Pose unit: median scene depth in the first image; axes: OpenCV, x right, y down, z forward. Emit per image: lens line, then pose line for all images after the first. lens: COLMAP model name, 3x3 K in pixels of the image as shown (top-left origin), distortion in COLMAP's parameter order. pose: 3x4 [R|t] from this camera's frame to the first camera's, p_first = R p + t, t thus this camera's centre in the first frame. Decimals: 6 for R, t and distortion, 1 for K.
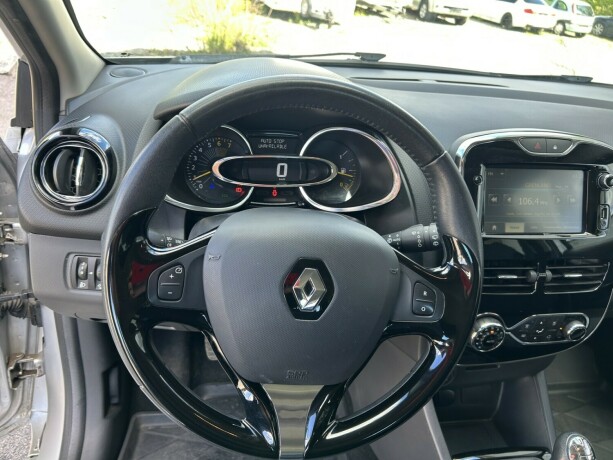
lens RADIAL K [[468.0, 0, 306.5], [0, 468.0, 230.0], [0, 0, 1]] dist [0.038758, -0.042654]
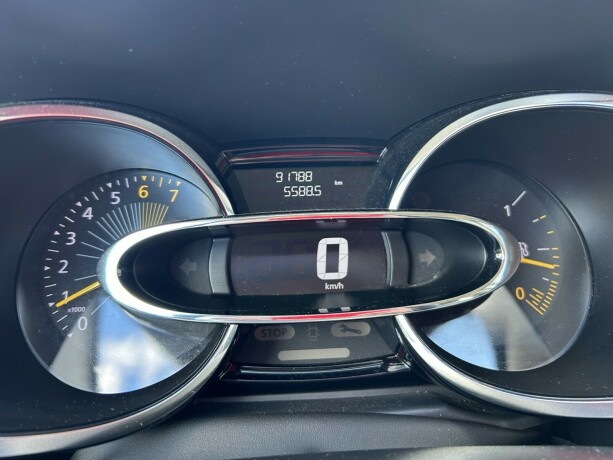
lens RADIAL K [[468.0, 0, 306.5], [0, 468.0, 230.0], [0, 0, 1]] dist [0.038758, -0.042654]
pose [[0.992883, -0.058410, -0.103787, -0.037808], [0.041968, 0.987167, -0.154077, -0.105396], [0.111455, 0.148624, 0.982593, 0.724265]]
